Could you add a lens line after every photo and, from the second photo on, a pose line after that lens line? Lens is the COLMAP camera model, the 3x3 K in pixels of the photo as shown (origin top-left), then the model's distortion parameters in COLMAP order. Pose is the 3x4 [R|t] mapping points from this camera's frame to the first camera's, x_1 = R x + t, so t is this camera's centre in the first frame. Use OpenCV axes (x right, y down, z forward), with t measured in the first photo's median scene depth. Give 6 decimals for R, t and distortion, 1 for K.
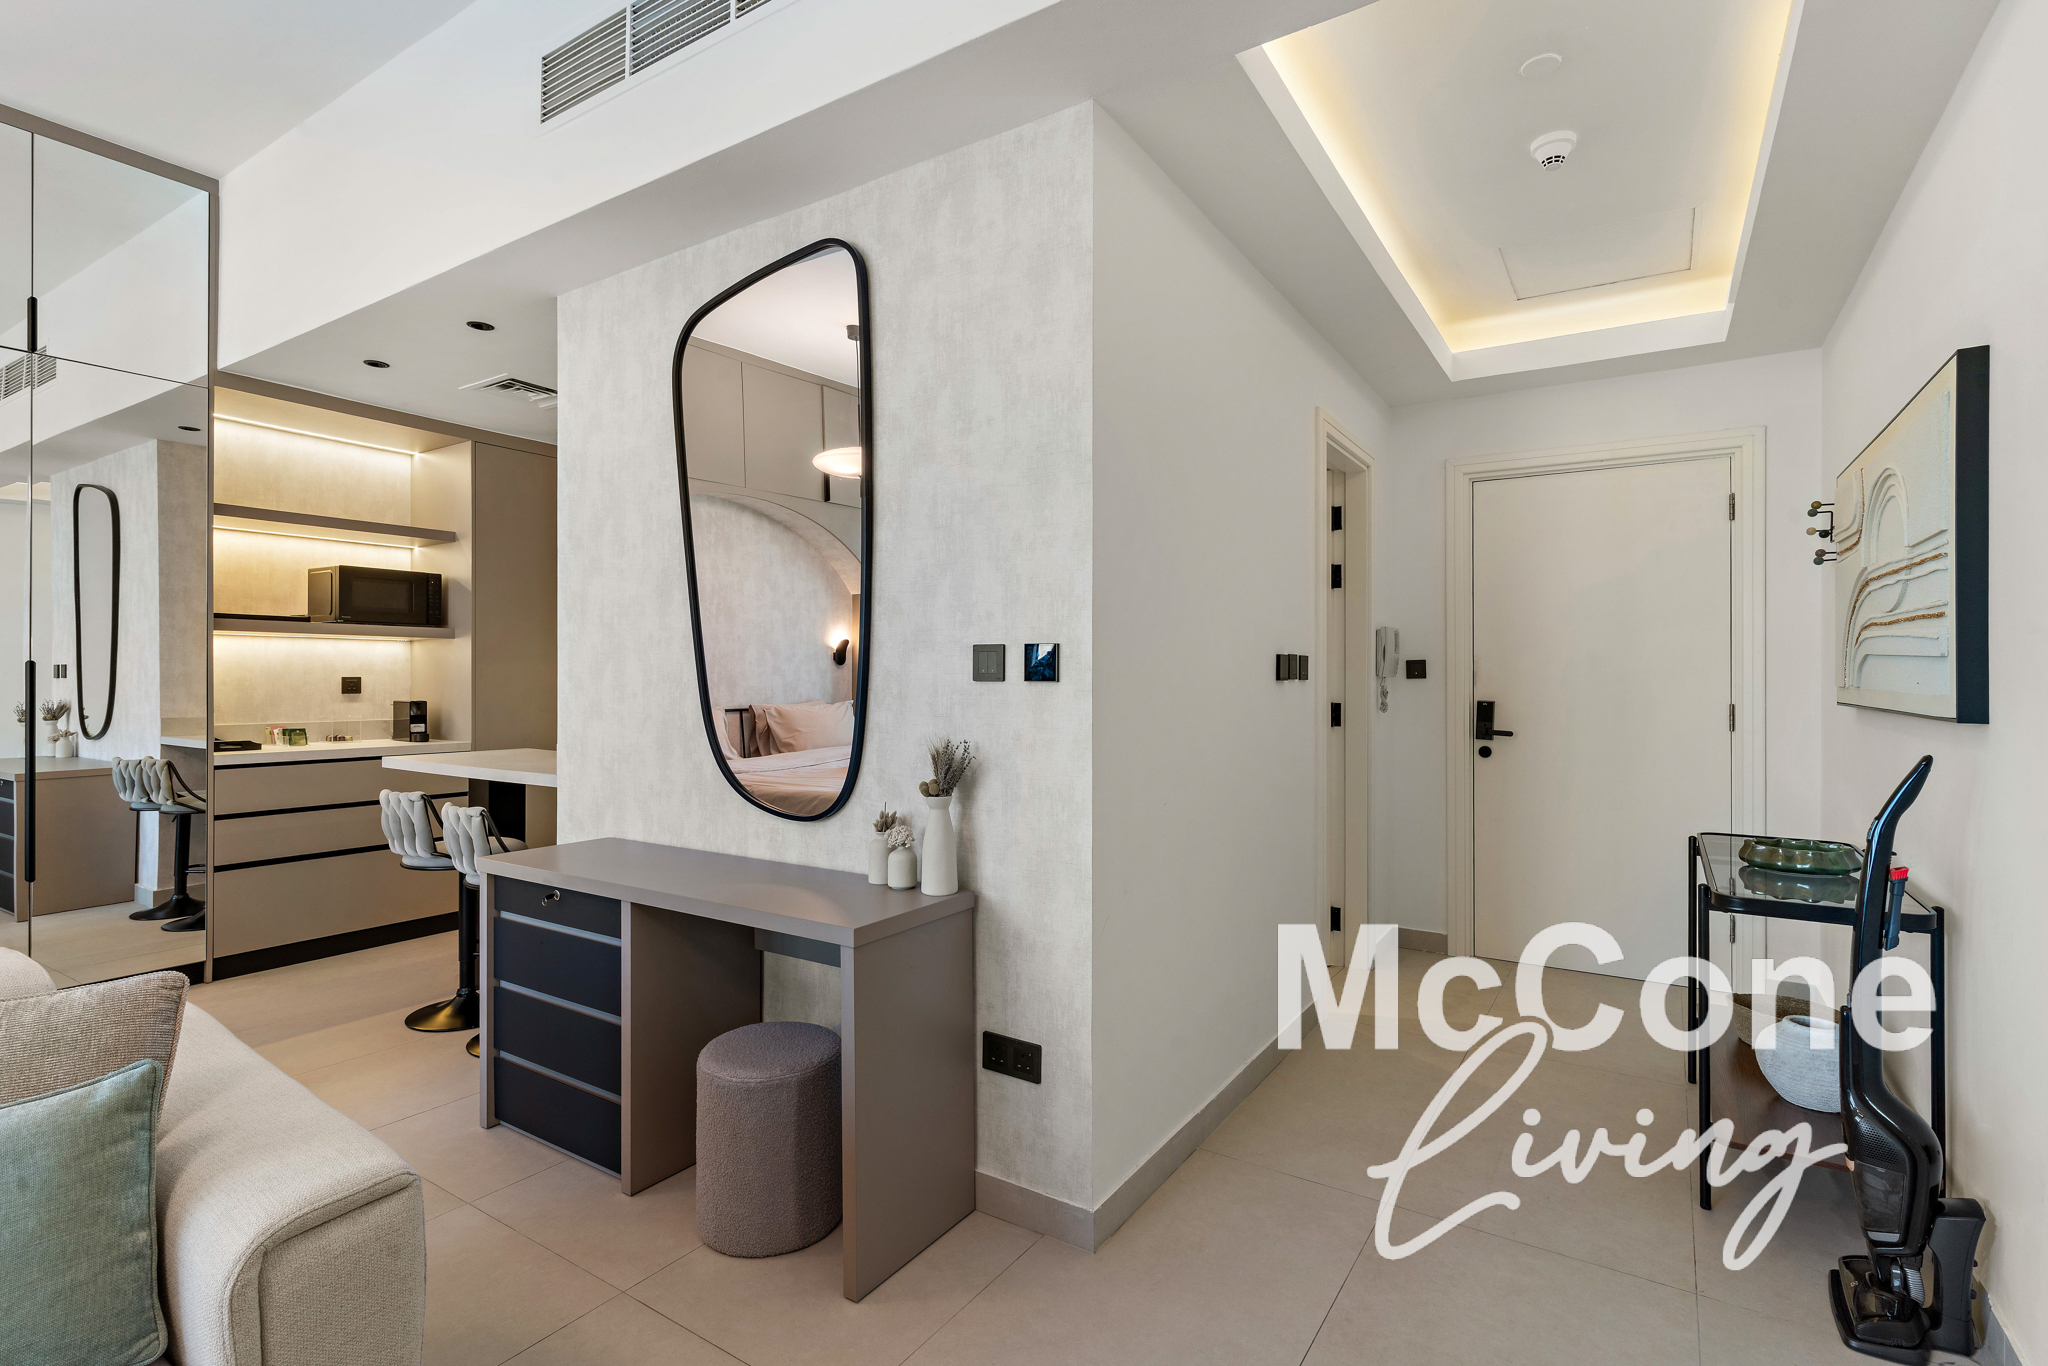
lens RADIAL K [[967.4, 0, 1019.0], [0, 967.4, 680.6], [0, 0, 1]] dist [-0.000731, 0.001249]
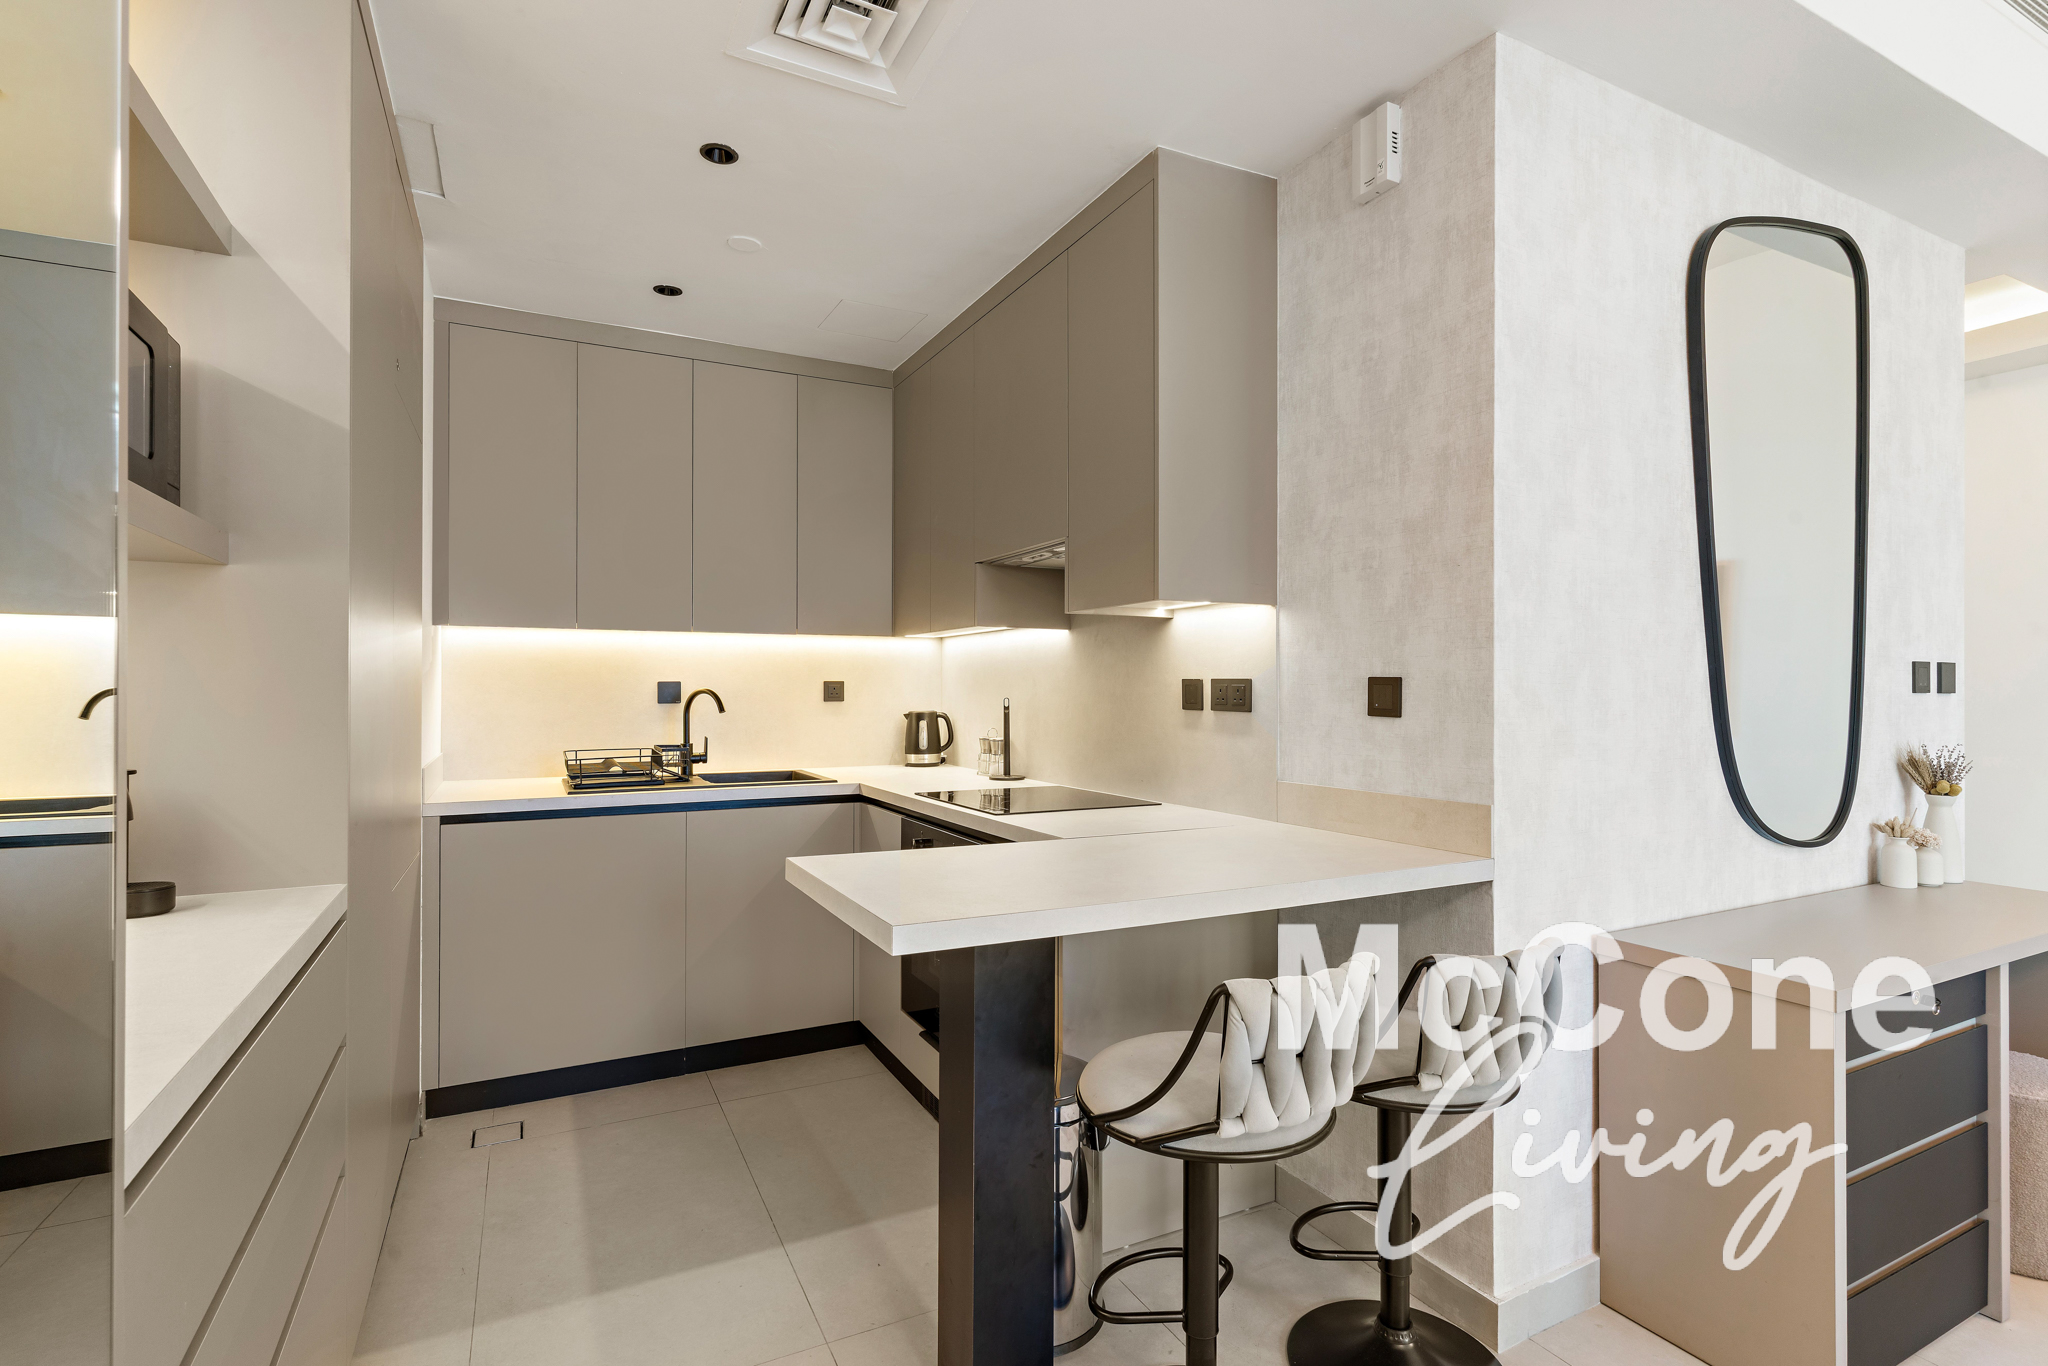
lens RADIAL K [[967.4, 0, 1018.6], [0, 967.4, 683.3], [0, 0, 1]] dist [-0.000731, 0.001249]
pose [[0.501843, 0.003466, 0.864952, -0.937803], [0.002113, 0.999984, -0.005234, -0.004157], [-0.864956, 0.004454, 0.501828, 0.805648]]
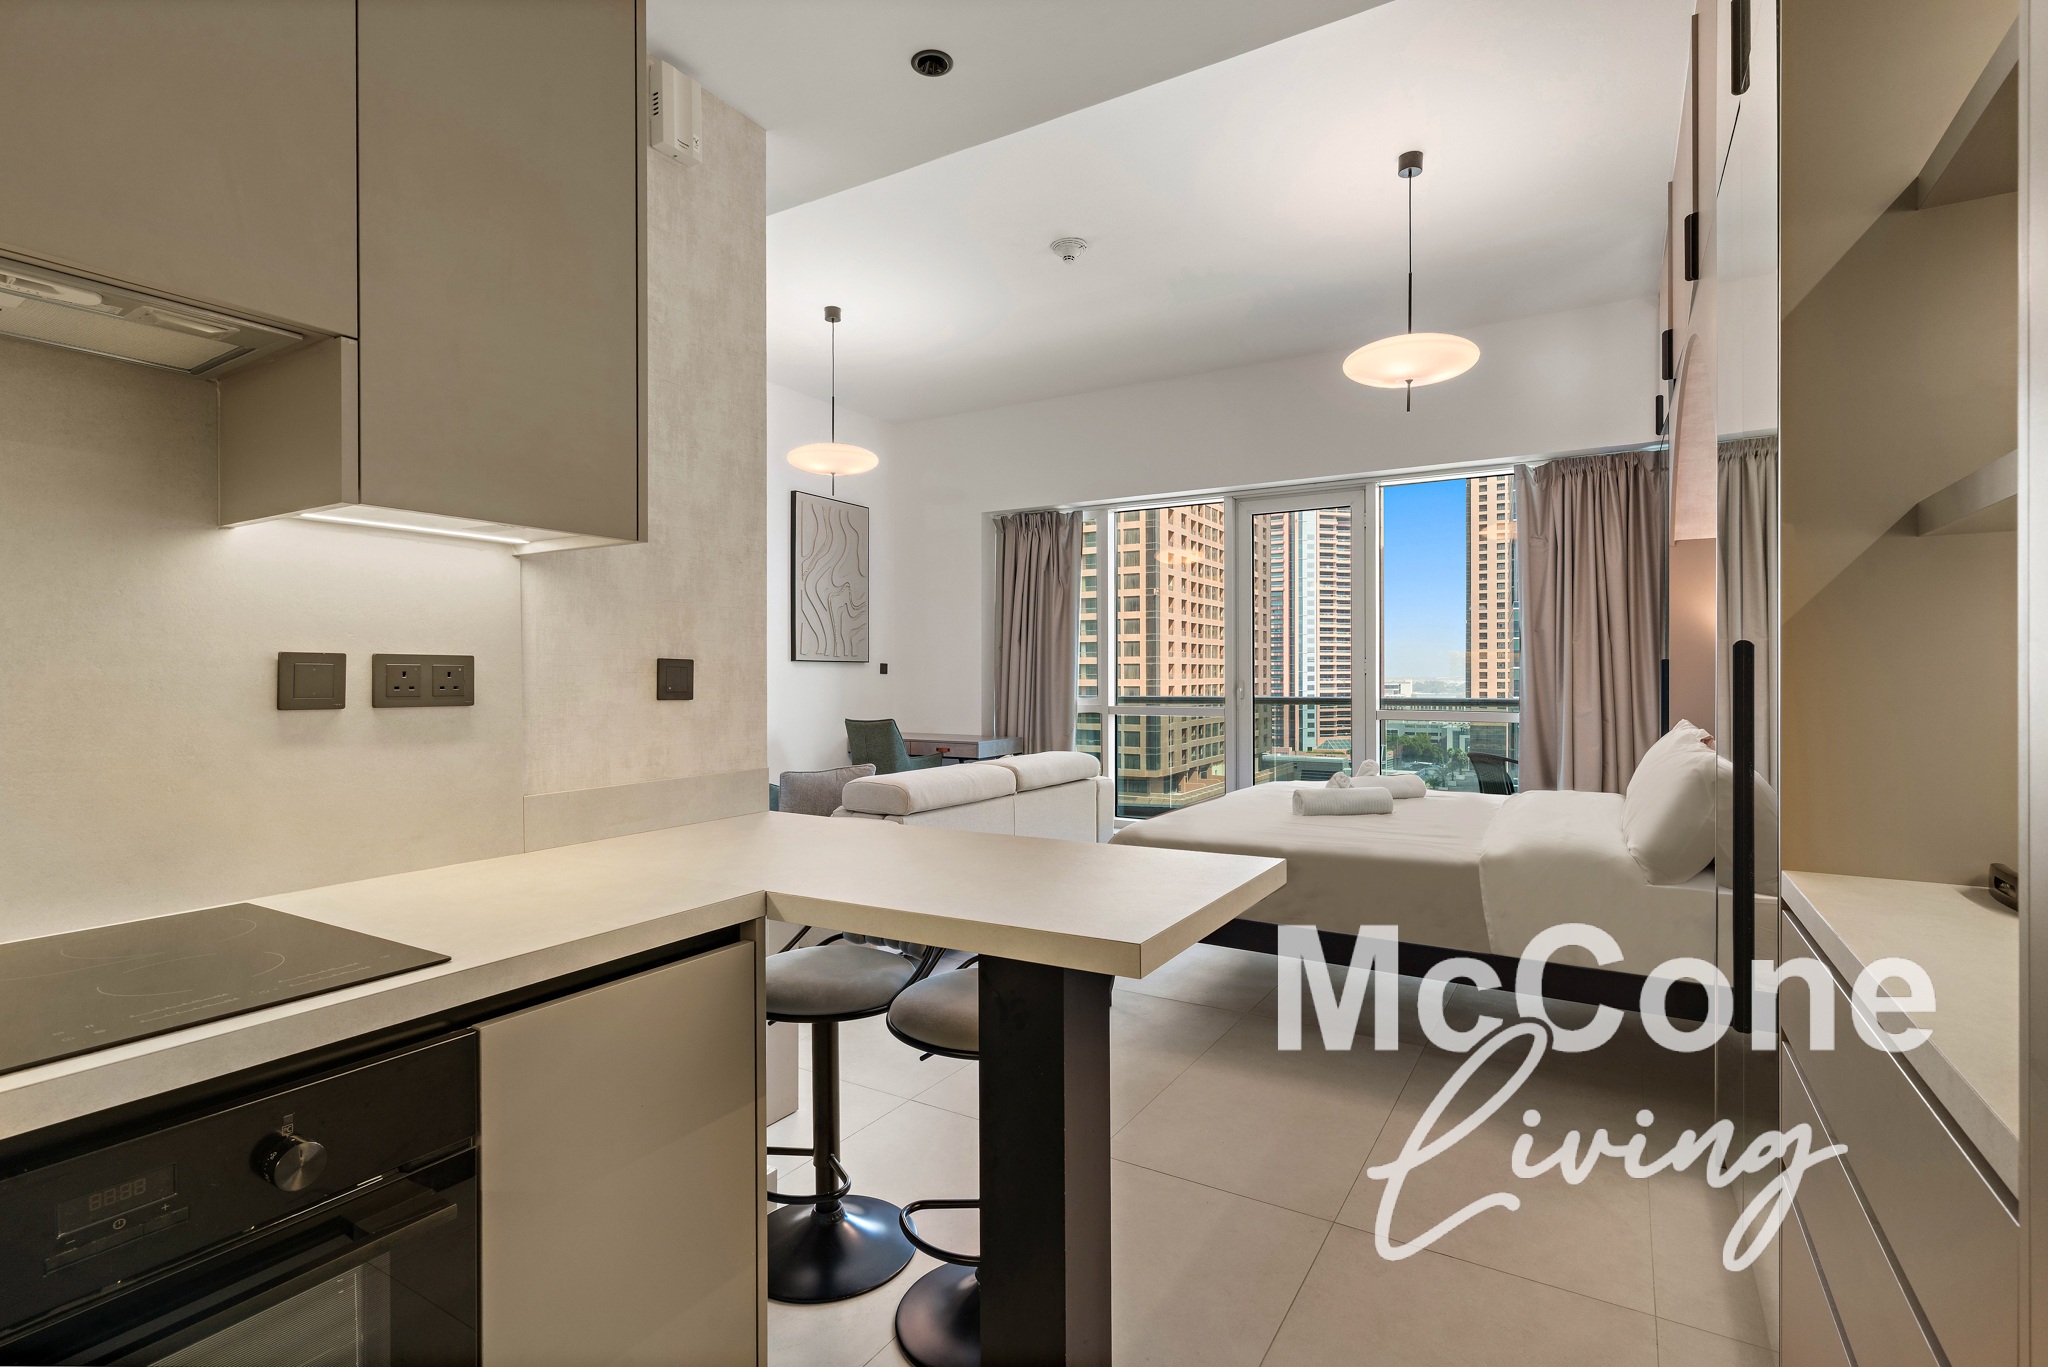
lens RADIAL K [[967.4, 0, 1014.9], [0, 967.4, 675.8], [0, 0, 1]] dist [-0.000731, 0.001249]
pose [[-0.999767, 0.001322, -0.021531, -0.542883], [0.001238, 0.999992, 0.003884, -0.002774], [0.021536, 0.003856, -0.999761, 1.425362]]
